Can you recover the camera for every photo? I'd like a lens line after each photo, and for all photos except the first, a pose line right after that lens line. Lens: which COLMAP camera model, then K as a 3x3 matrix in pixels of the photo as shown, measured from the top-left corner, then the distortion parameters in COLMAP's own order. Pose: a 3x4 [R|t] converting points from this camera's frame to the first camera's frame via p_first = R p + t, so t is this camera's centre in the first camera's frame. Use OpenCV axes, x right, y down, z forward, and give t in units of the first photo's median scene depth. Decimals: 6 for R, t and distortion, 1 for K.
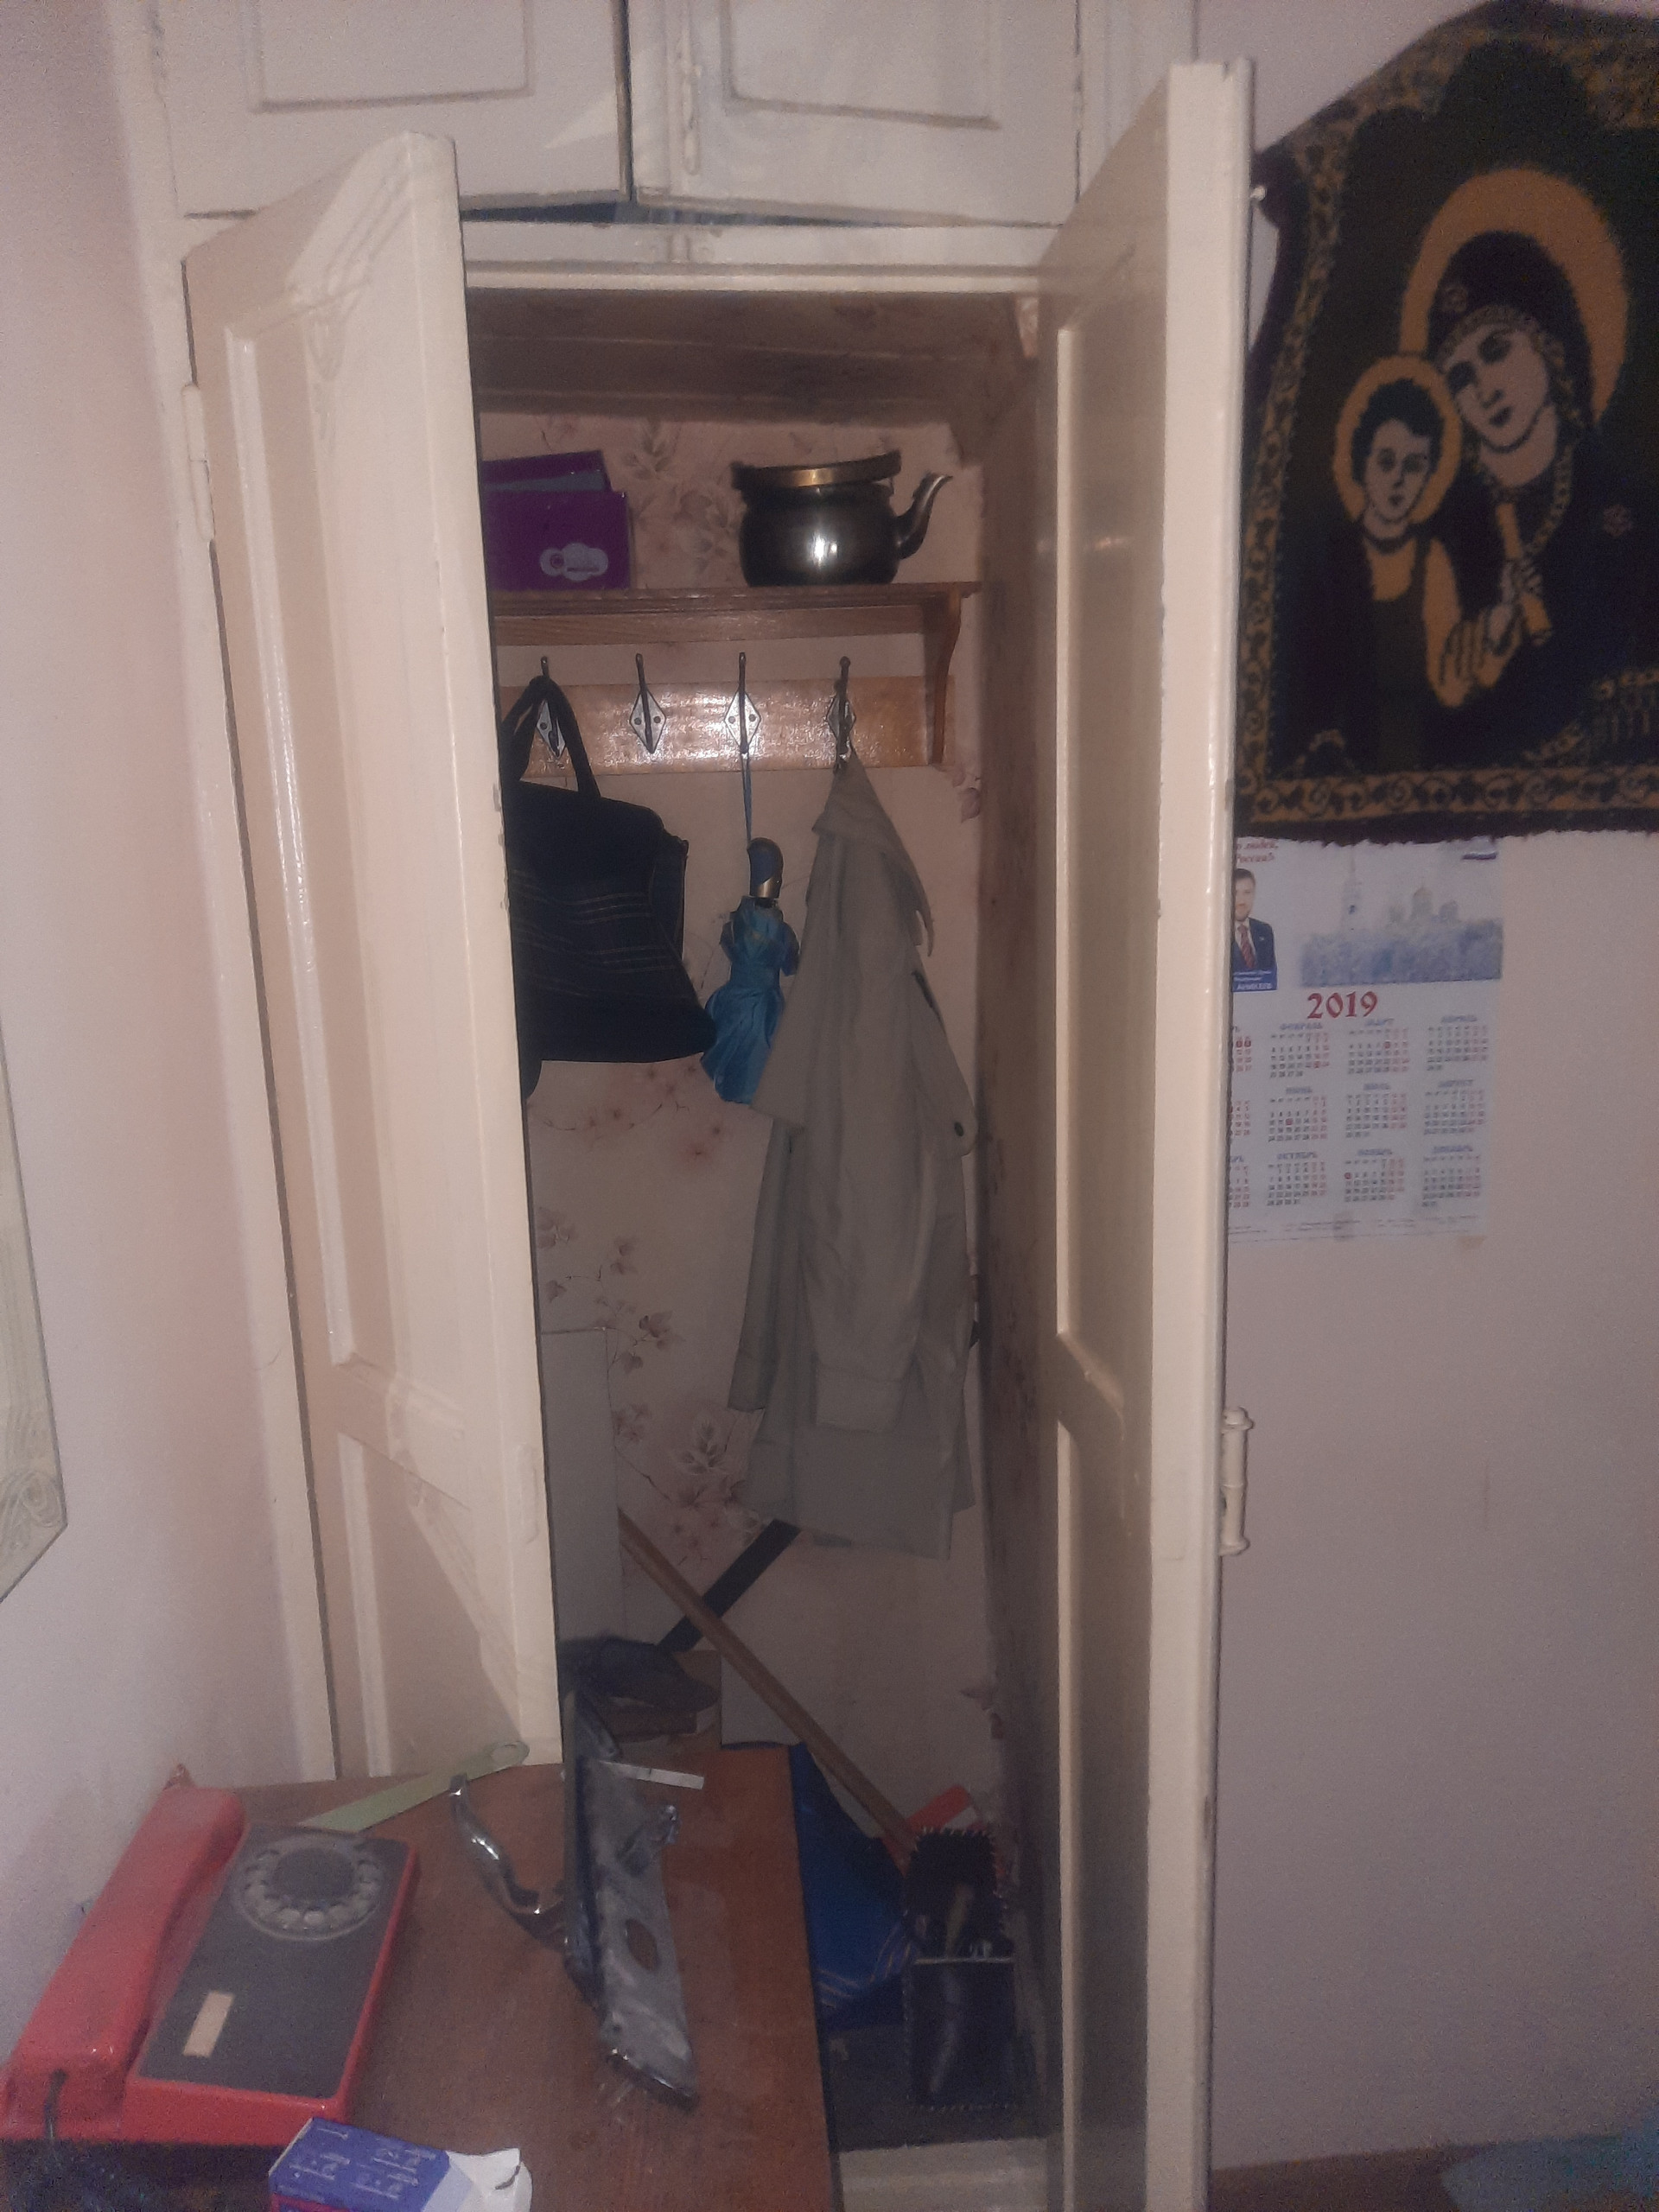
lens RADIAL K [[1614.6, 0, 830.5], [0, 1614.6, 1105.1], [0, 0, 1]] dist [0.037910, -0.008666]
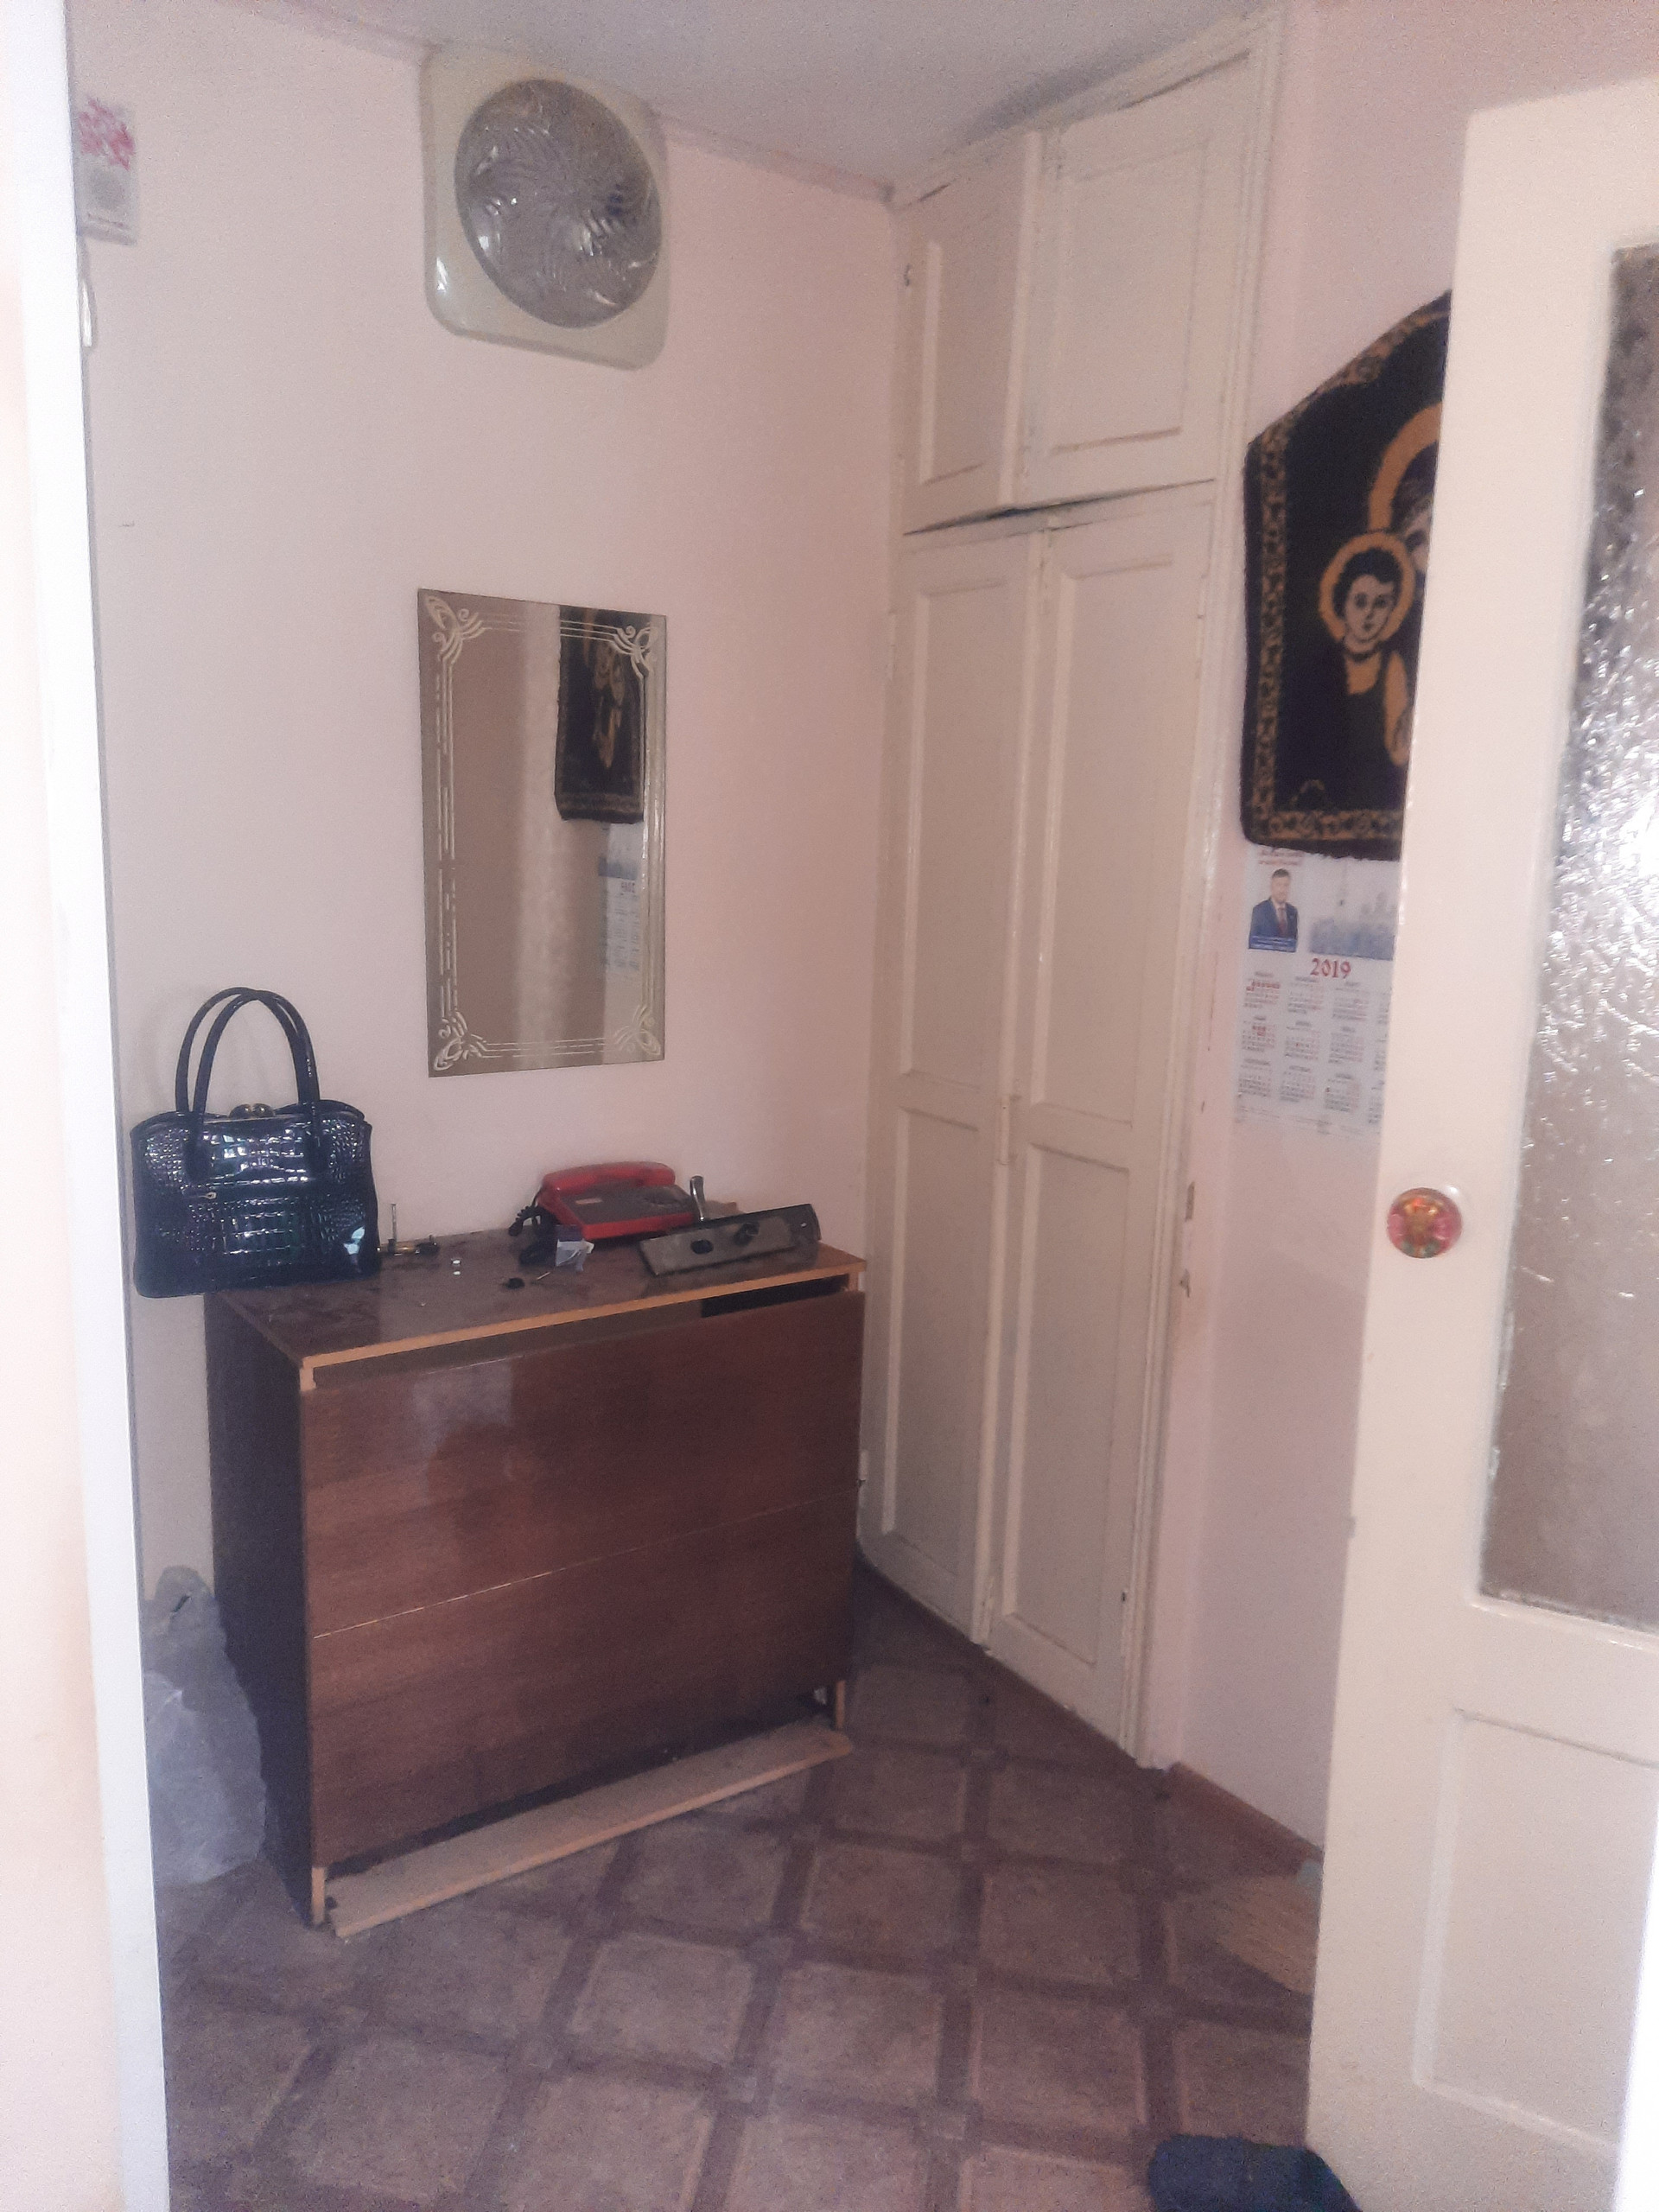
lens RADIAL K [[1614.6, 0, 830.2], [0, 1614.6, 1105.4], [0, 0, 1]] dist [0.037910, -0.008666]
pose [[0.518193, 0.191221, -0.833613, 1.384200], [-0.210735, 0.973182, 0.092239, 0.018857], [0.828895, 0.127874, 0.544593, -0.152752]]
